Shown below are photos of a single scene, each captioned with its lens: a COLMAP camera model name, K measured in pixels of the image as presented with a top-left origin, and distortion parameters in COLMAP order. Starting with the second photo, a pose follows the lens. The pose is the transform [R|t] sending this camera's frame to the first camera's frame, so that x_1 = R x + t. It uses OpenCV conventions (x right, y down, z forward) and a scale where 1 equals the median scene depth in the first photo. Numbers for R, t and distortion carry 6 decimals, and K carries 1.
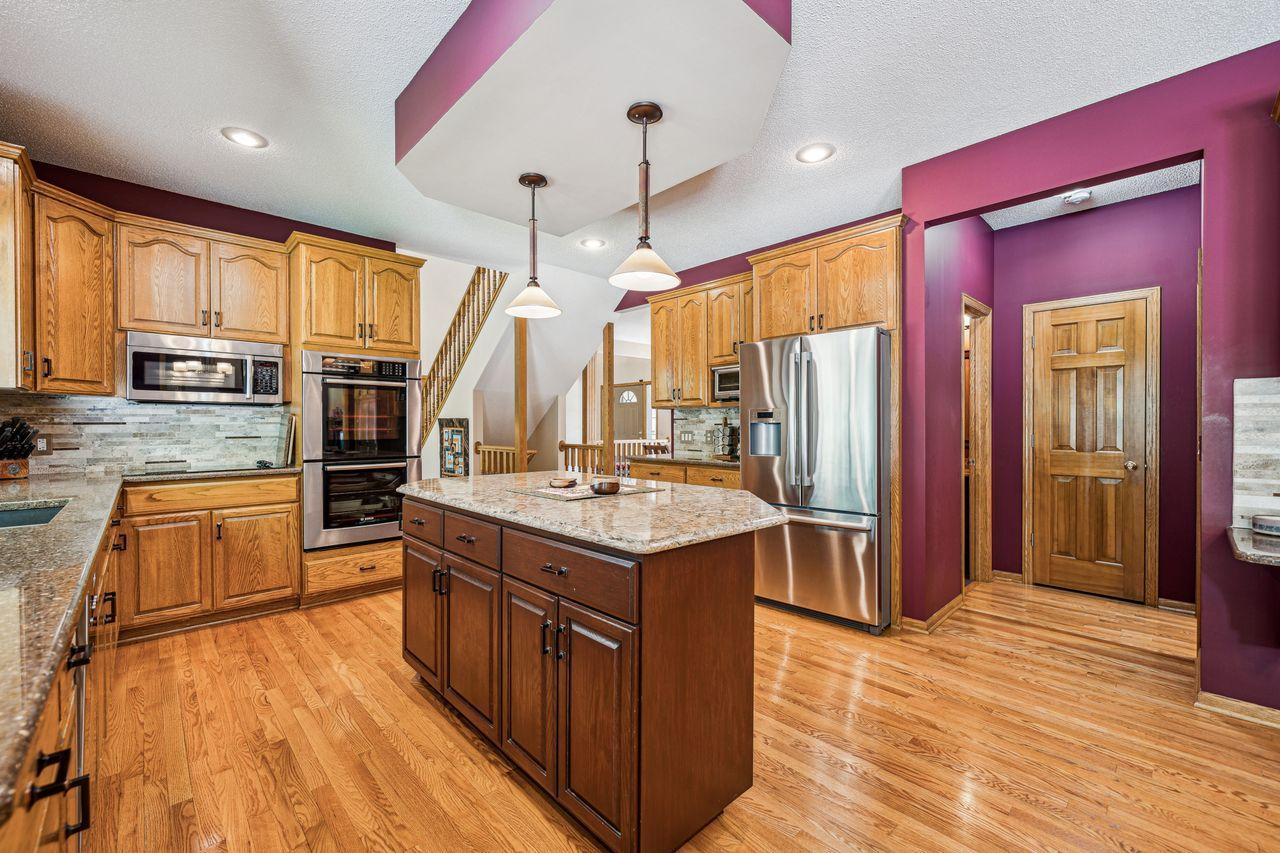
lens RADIAL K [[518.3, 0, 640.0], [0, 518.3, 426.5], [0, 0, 1]] dist [0.000134, 0.000013]
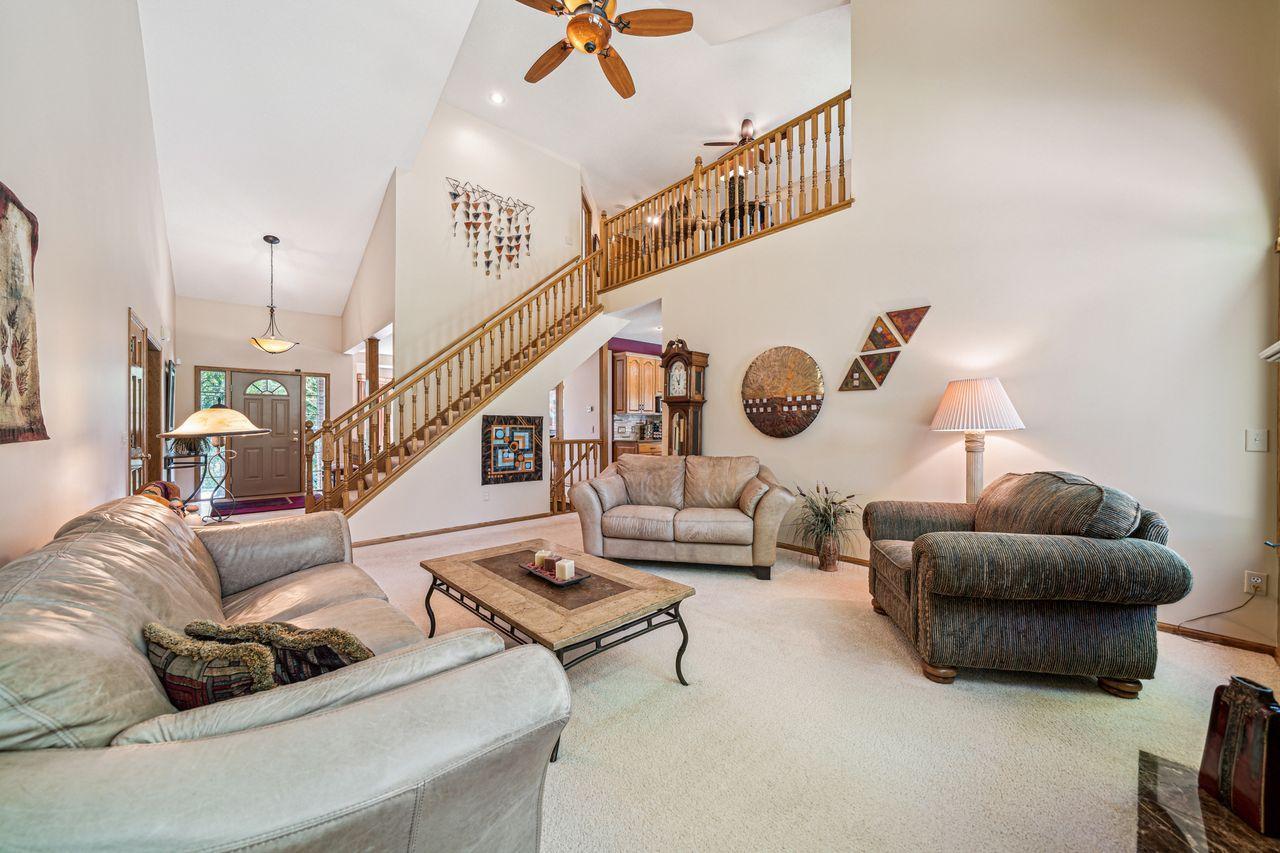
lens RADIAL K [[462.8, 0, 640.0], [0, 462.8, 426.5], [0, 0, 1]] dist [-0.000275, -0.000059]
pose [[0.001009, -0.005162, 0.999986, -1.274877], [0.003753, 0.999980, 0.005159, 0.001393], [-0.999992, 0.003748, 0.001029, 0.770166]]
